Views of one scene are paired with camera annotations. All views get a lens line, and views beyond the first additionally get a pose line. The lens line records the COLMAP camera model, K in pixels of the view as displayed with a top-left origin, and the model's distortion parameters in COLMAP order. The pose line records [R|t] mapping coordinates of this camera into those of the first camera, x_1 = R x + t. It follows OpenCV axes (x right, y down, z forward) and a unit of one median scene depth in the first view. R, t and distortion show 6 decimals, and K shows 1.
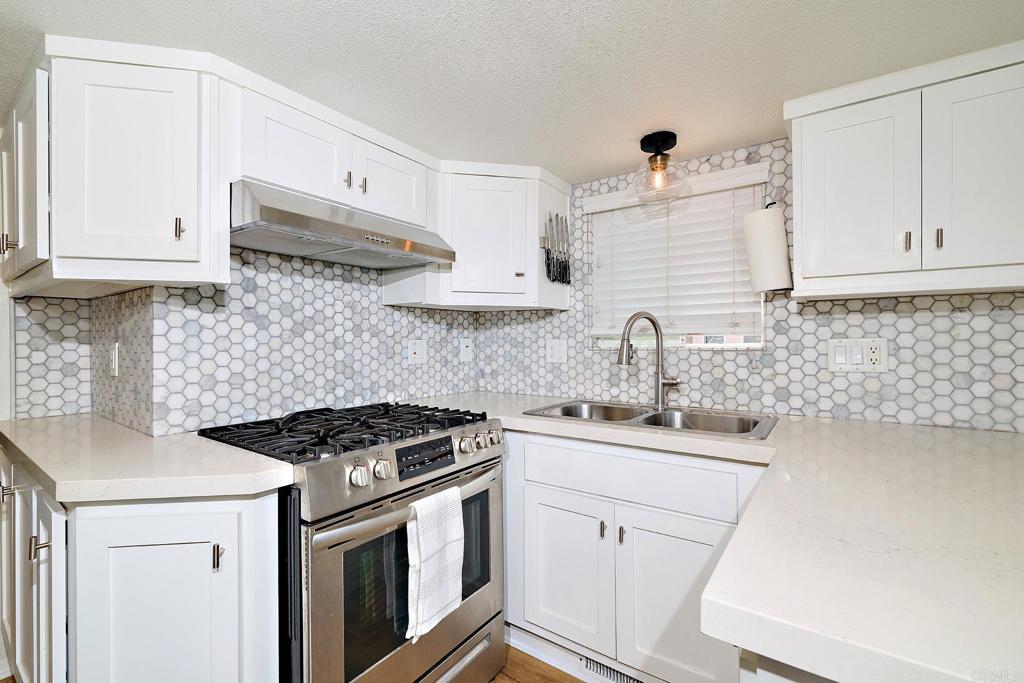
lens RADIAL K [[442.9, 0, 506.3], [0, 442.9, 339.7], [0, 0, 1]] dist [-0.001095, -0.000314]
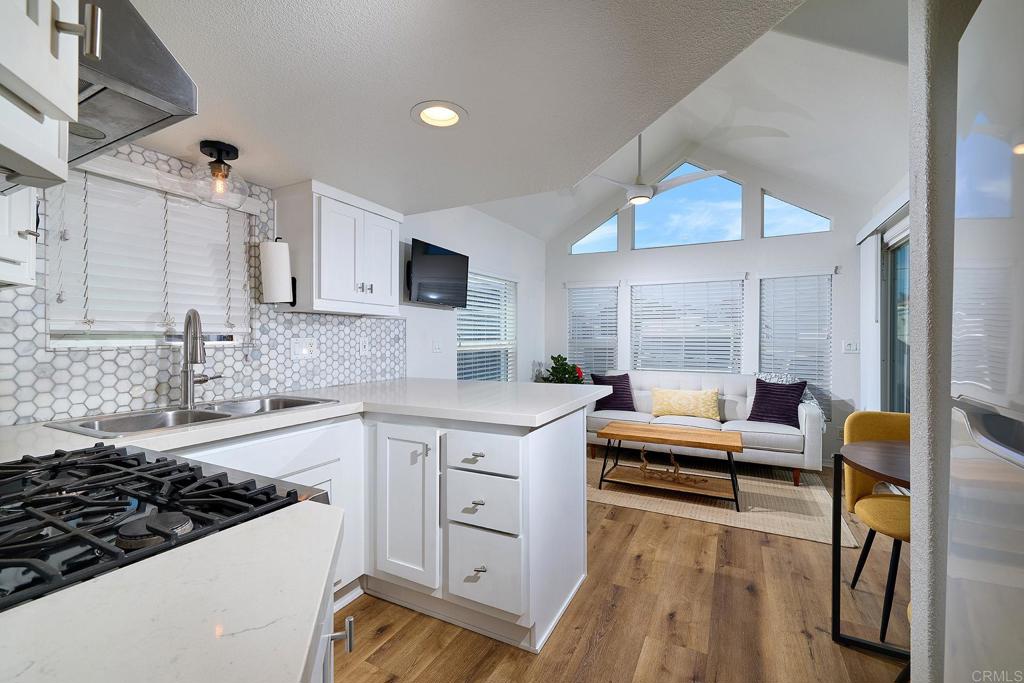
lens RADIAL K [[442.9, 0, 506.3], [0, 442.9, 339.7], [0, 0, 1]] dist [-0.001095, -0.000314]
pose [[-0.142952, 0.003757, 0.989722, -0.778819], [-0.000418, 0.999992, -0.003856, 0.008972], [-0.989730, -0.000965, -0.142950, 0.470094]]
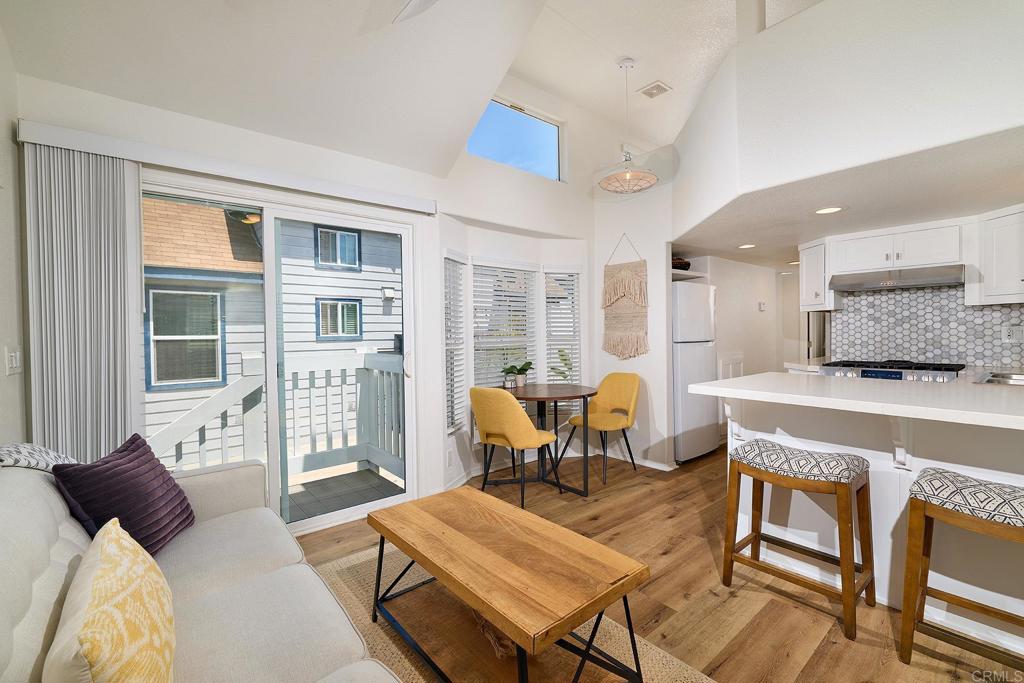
lens RADIAL K [[438.9, 0, 501.0], [0, 438.9, 339.8], [0, 0, 1]] dist [-0.003002, -0.000468]
pose [[-0.261070, 0.024500, -0.965009, 2.045542], [0.017399, 0.999635, 0.020672, -0.017832], [0.965163, -0.011393, -0.261401, -0.287381]]
